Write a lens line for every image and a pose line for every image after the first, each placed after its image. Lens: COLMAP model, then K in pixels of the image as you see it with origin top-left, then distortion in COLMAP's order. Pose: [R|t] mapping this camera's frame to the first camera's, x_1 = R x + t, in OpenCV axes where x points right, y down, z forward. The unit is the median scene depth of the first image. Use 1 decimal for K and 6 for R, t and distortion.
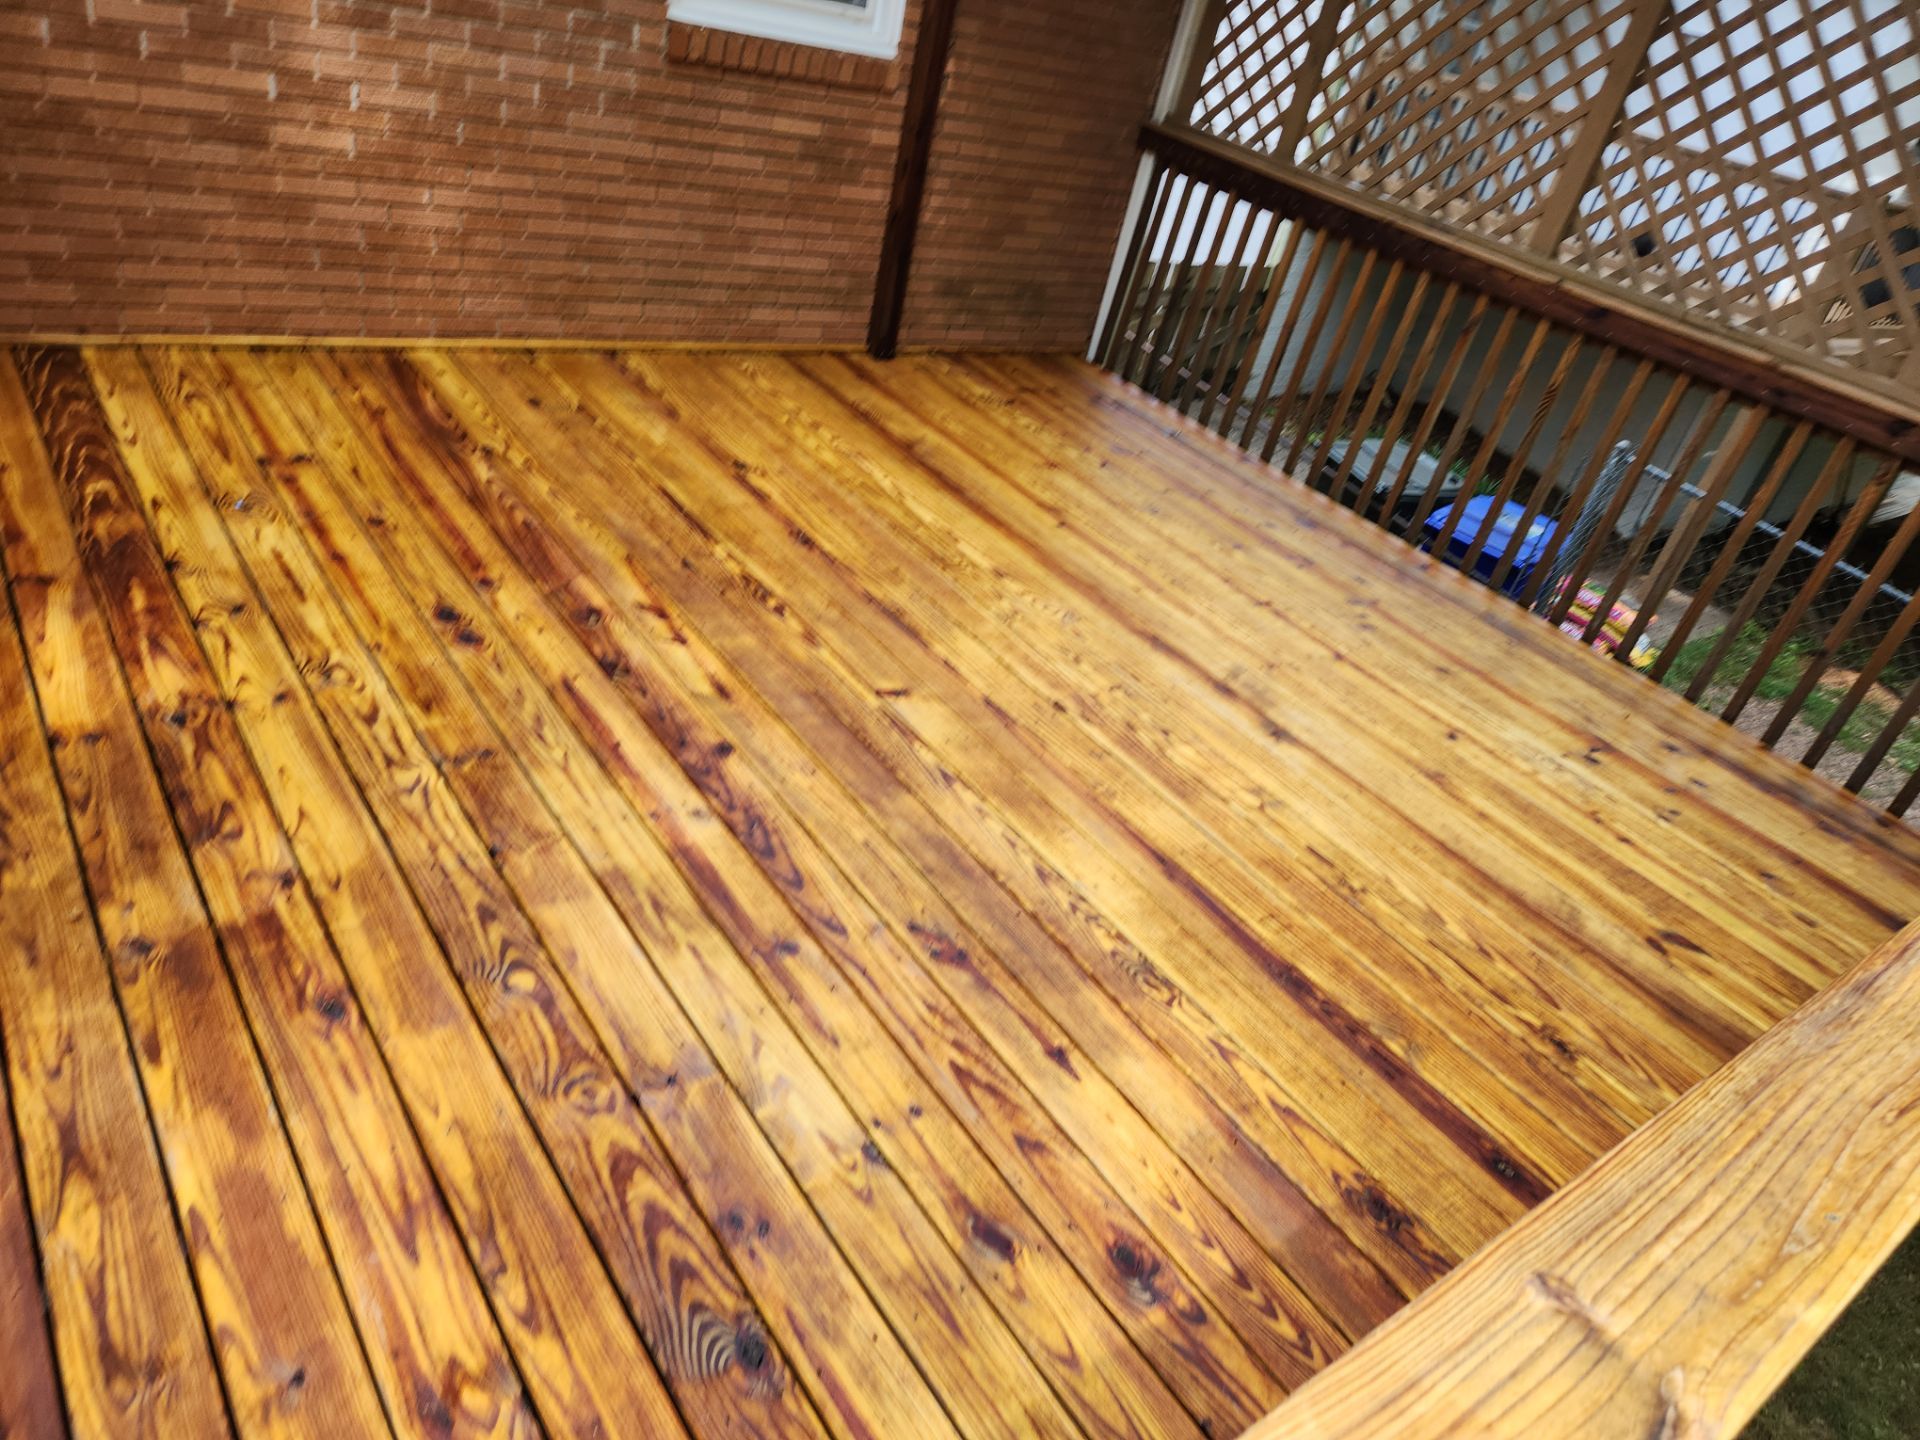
lens RADIAL K [[1318.8, 0, 961.1], [0, 1318.8, 752.5], [0, 0, 1]] dist [0.064810, -0.027262]
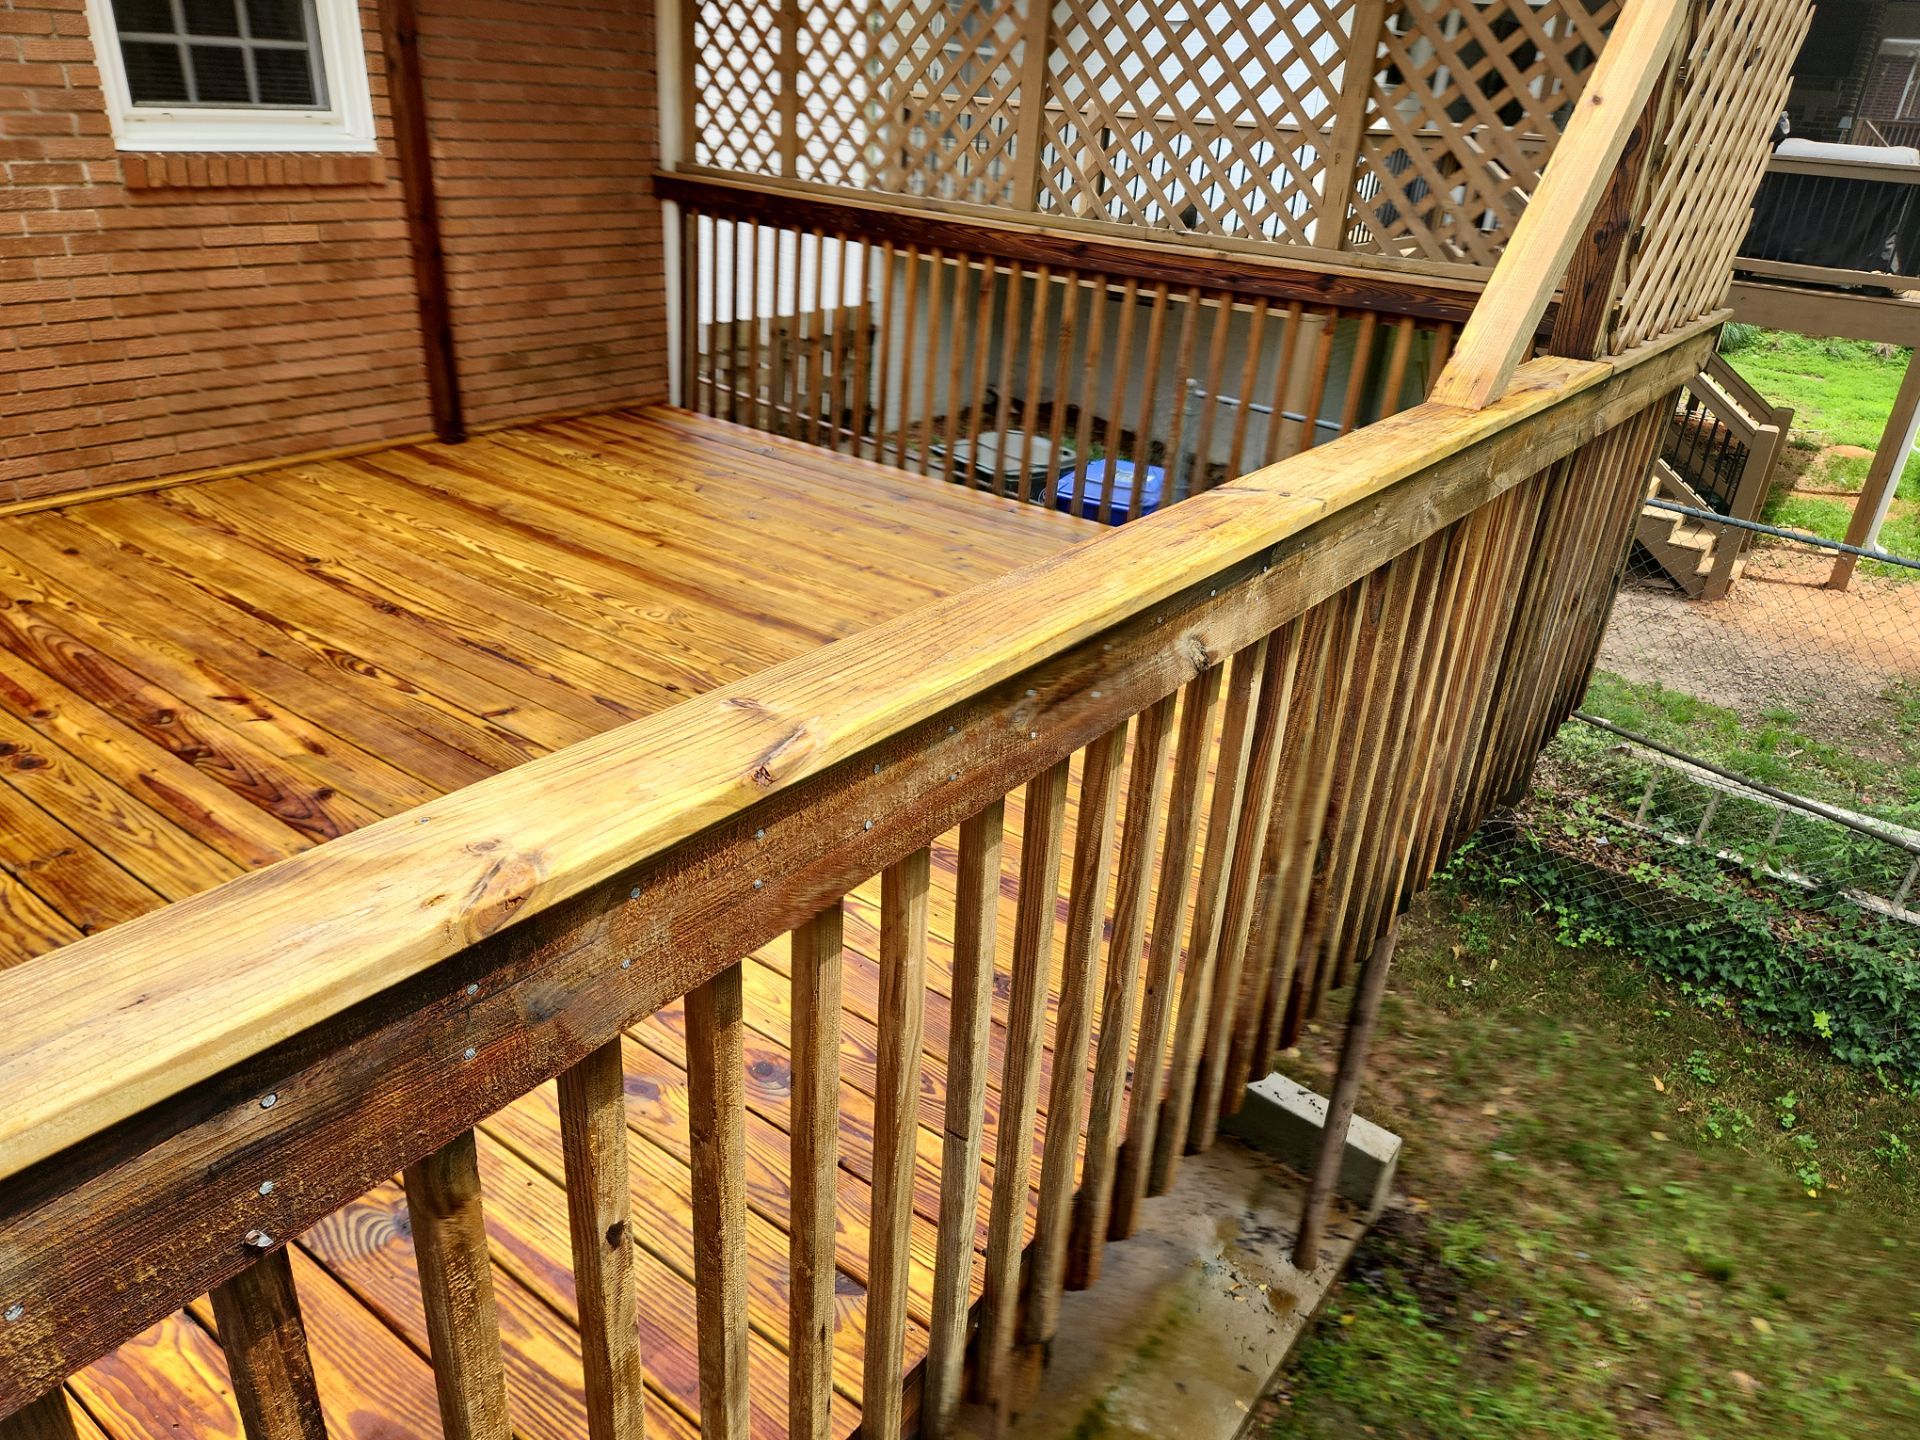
lens RADIAL K [[1361.6, 0, 962.1], [0, 1361.6, 766.1], [0, 0, 1]] dist [0.074342, -0.069723]
pose [[0.944564, -0.273816, 0.181172, 0.058736], [0.282931, 0.958787, -0.026026, 0.087671], [-0.166579, 0.075842, 0.983107, -0.073265]]
